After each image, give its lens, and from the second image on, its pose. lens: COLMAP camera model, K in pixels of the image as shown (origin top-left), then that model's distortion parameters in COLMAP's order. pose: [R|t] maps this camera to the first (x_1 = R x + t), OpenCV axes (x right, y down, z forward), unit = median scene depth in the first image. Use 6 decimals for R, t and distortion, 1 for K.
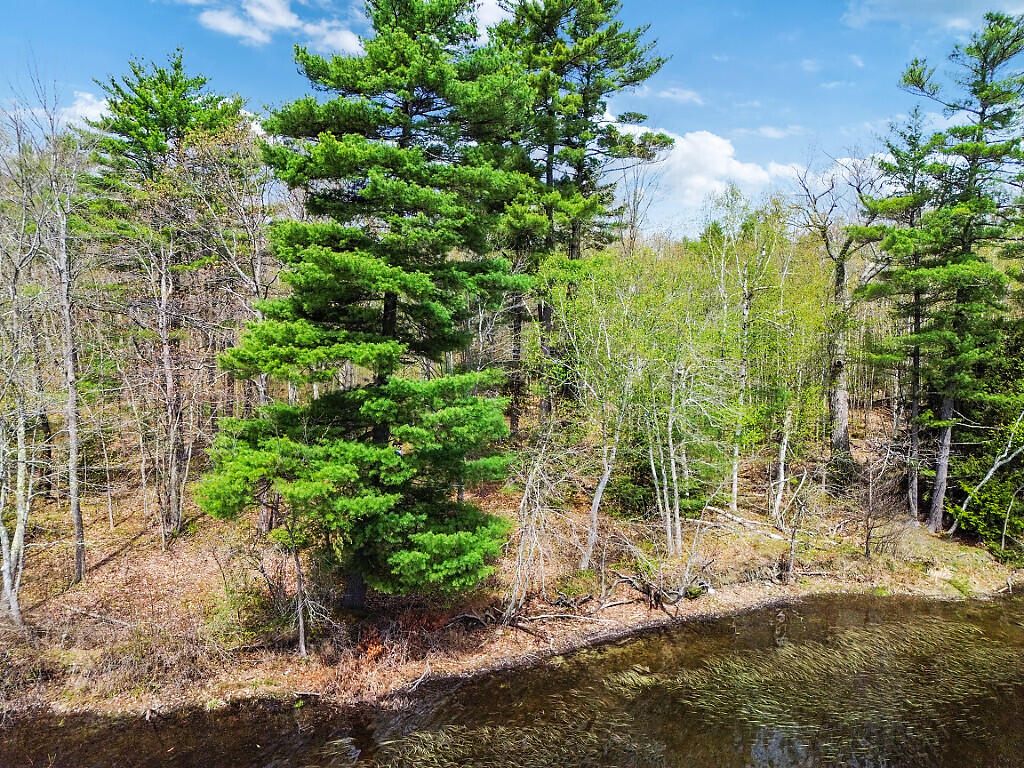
lens RADIAL K [[736.3, 0, 522.3], [0, 736.3, 386.2], [0, 0, 1]] dist [0.041962, -0.030728]
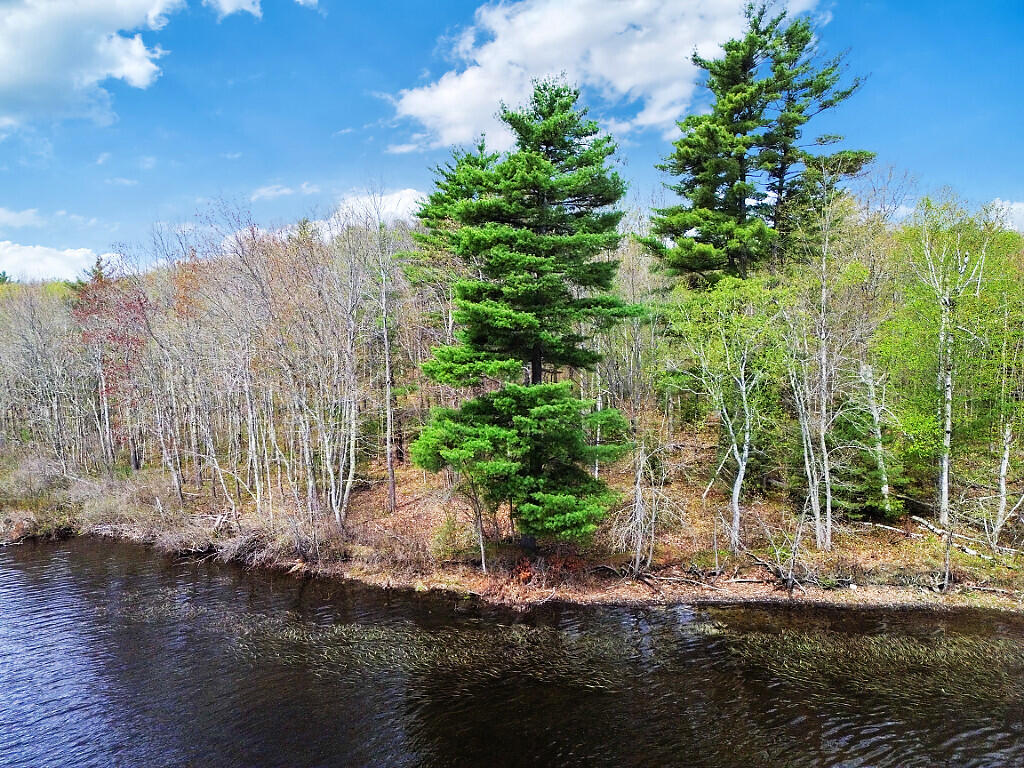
lens RADIAL K [[736.3, 0, 507.0], [0, 736.3, 378.2], [0, 0, 1]] dist [0.041962, -0.030728]
pose [[0.864528, 0.015076, -0.502358, 0.507862], [-0.019204, 0.999811, -0.003045, -0.016065], [0.502217, 0.012280, 0.864654, -0.259884]]
